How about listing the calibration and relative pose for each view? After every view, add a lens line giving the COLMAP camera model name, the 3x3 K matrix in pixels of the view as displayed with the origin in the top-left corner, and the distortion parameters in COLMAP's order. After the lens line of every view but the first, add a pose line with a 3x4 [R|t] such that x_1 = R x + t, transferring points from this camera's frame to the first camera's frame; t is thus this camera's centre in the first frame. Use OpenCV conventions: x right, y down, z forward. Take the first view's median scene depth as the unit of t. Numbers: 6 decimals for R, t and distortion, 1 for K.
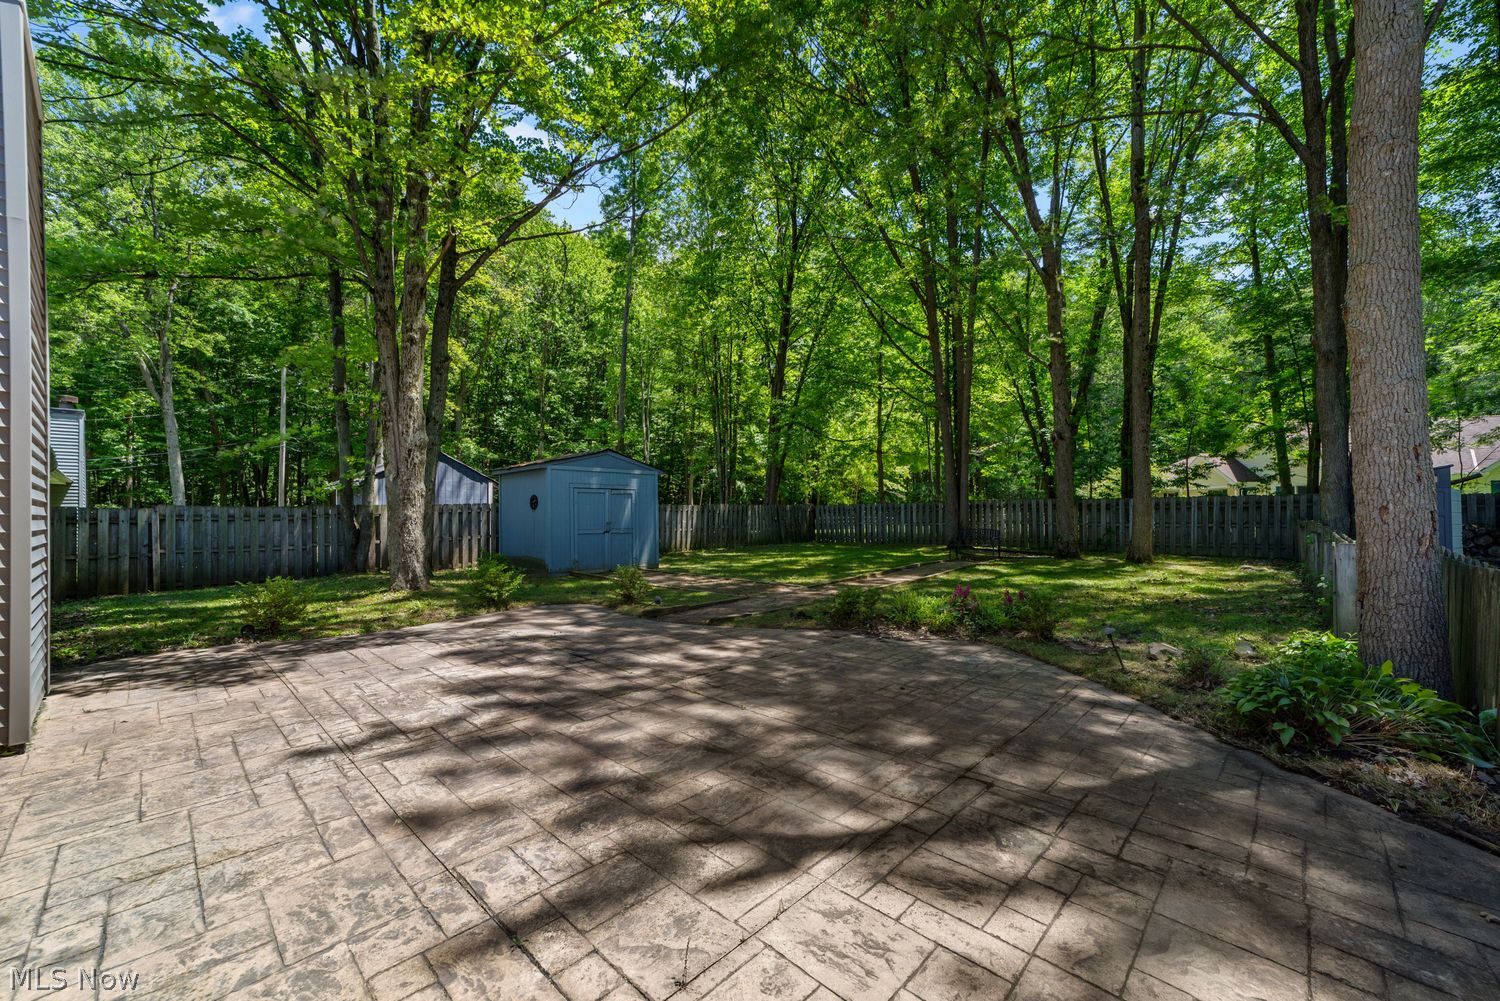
lens RADIAL K [[622.8, 0, 748.8], [0, 622.8, 507.6], [0, 0, 1]] dist [-0.016334, 0.000151]
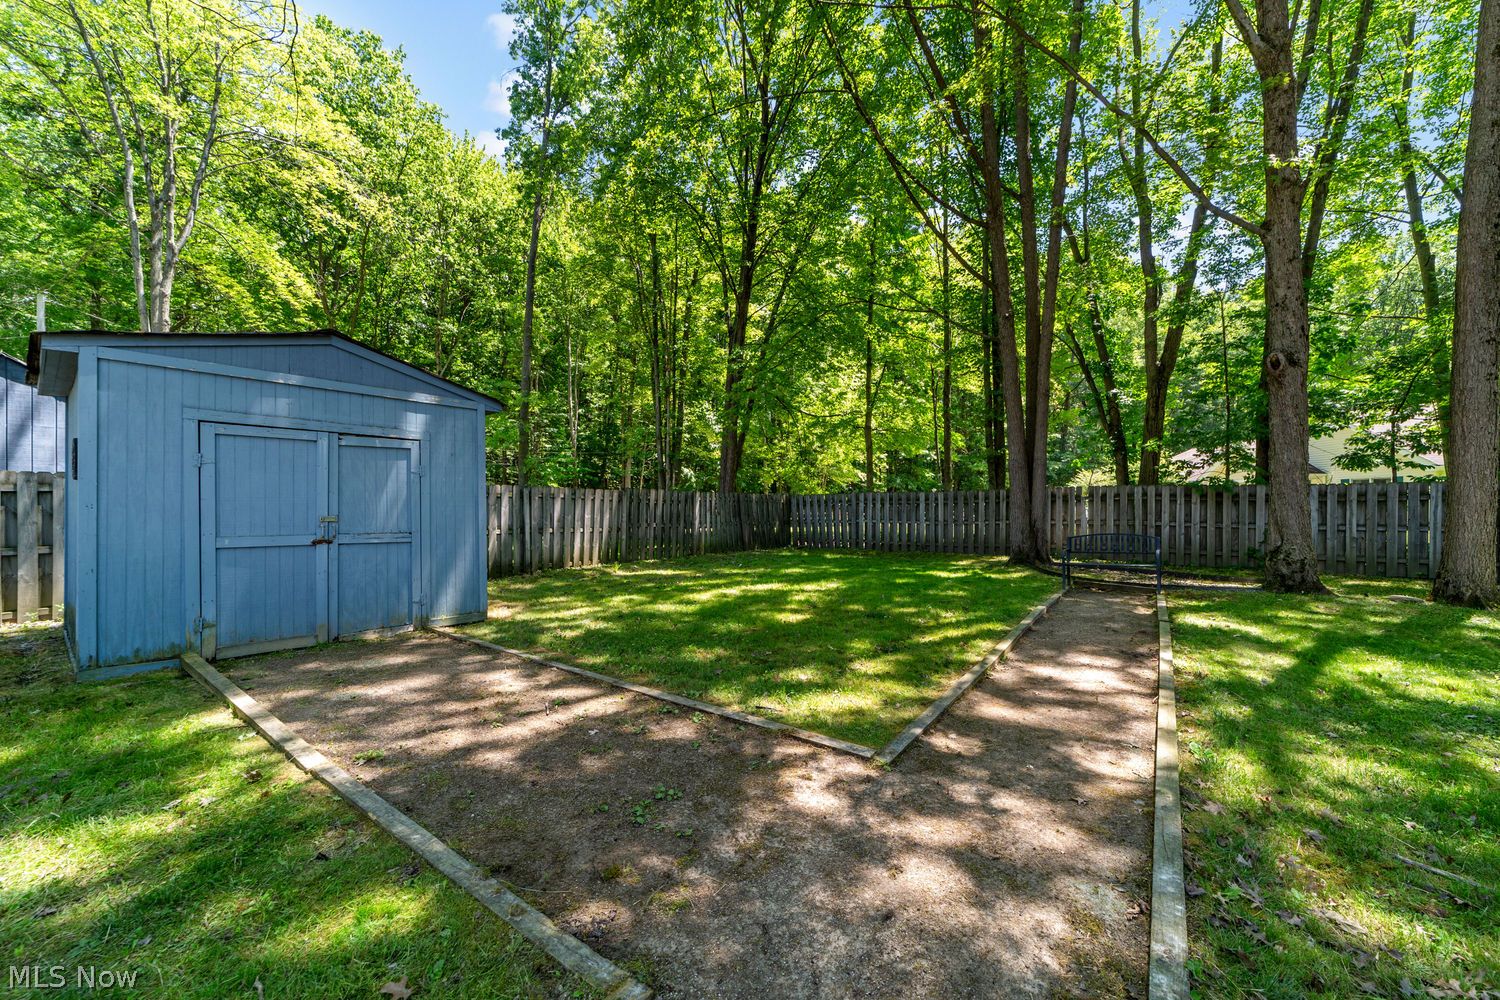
lens RADIAL K [[622.8, 0, 750.8], [0, 622.8, 505.1], [0, 0, 1]] dist [-0.016334, 0.000151]
pose [[0.996740, 0.009062, 0.080172, 0.003705], [-0.009260, 0.999955, 0.002102, 0.004912], [-0.080149, -0.002838, 0.996779, 0.223849]]
